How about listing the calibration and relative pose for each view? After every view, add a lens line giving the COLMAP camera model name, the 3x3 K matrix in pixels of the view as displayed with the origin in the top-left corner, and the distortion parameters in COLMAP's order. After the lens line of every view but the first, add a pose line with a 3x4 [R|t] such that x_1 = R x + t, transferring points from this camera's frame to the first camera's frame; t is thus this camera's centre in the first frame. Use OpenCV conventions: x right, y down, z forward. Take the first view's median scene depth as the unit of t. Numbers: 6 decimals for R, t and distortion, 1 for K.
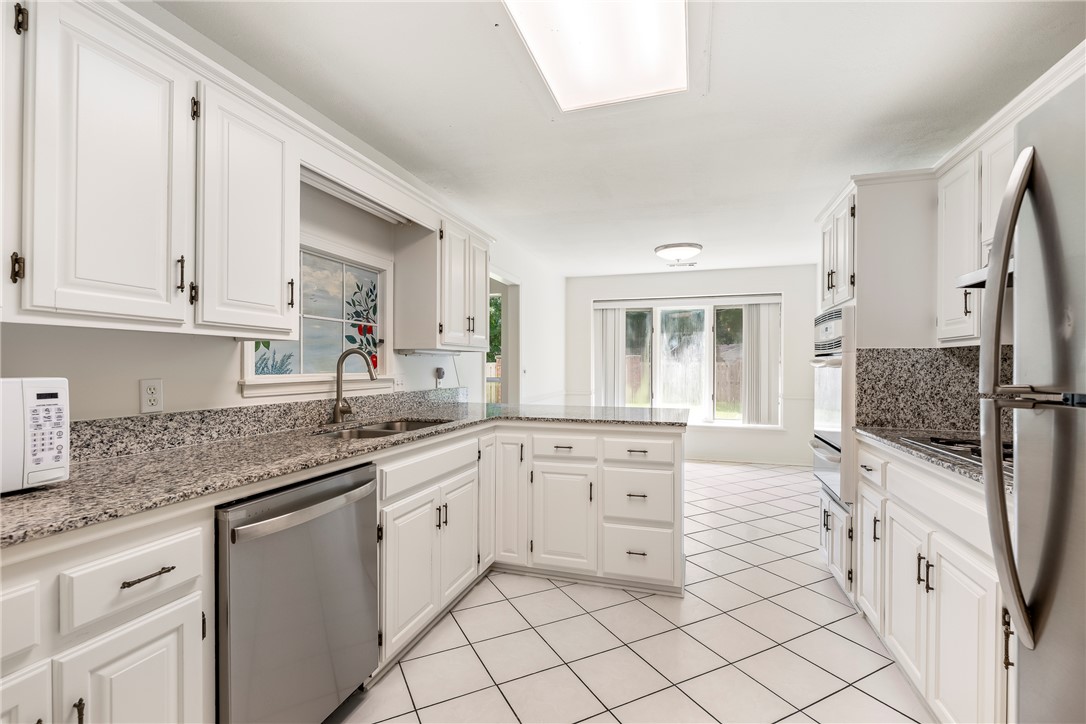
lens RADIAL K [[477.3, 0, 539.1], [0, 477.3, 366.9], [0, 0, 1]] dist [0.001845, -0.000582]
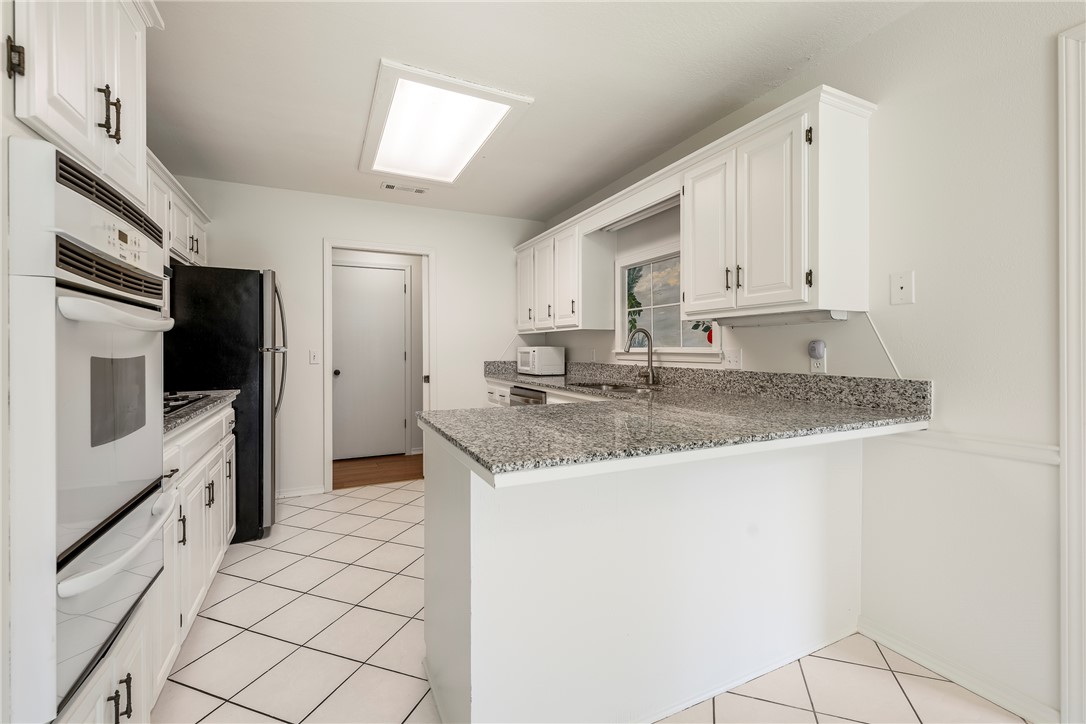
lens RADIAL K [[453.6, 0, 549.5], [0, 453.6, 352.5], [0, 0, 1]] dist [0.002105, 0.000469]
pose [[-0.717795, 0.007691, -0.696212, 0.569137], [0.001688, 0.999955, 0.009306, 0.013691], [0.696253, 0.005505, -0.717775, 1.462603]]
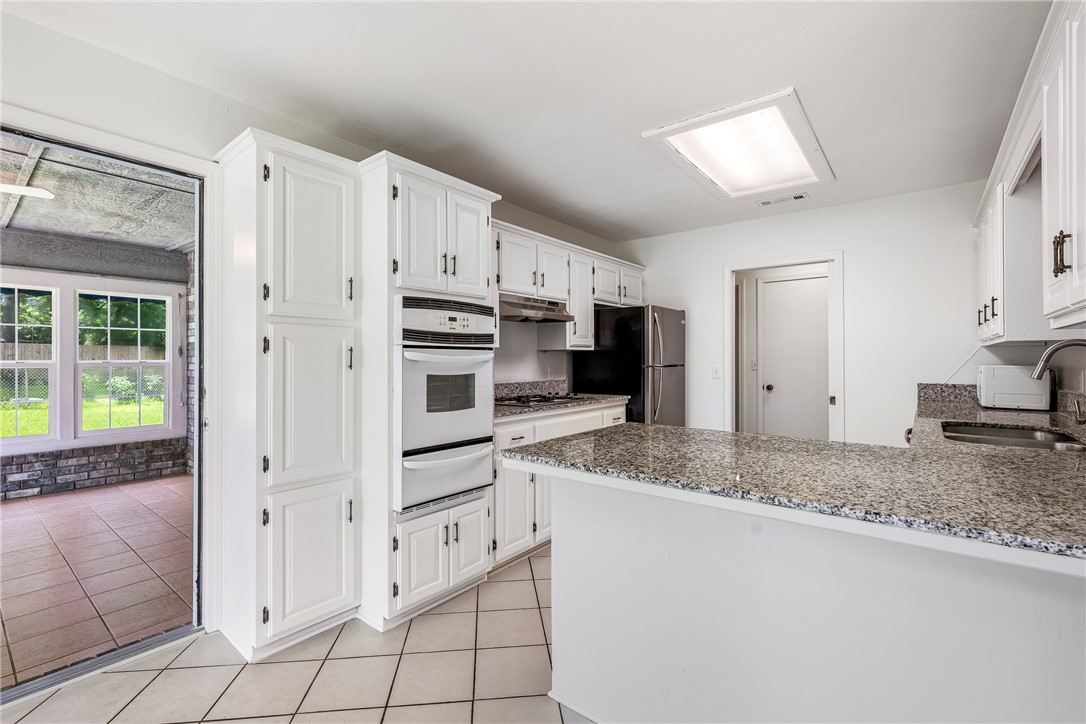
lens RADIAL K [[477.3, 0, 549.3], [0, 477.3, 360.7], [0, 0, 1]] dist [0.001845, -0.000582]
pose [[-0.945915, -0.000777, 0.324415, 0.132894], [0.000281, 0.999995, 0.003215, -0.005971], [-0.324416, 0.003133, -0.945909, 1.695503]]
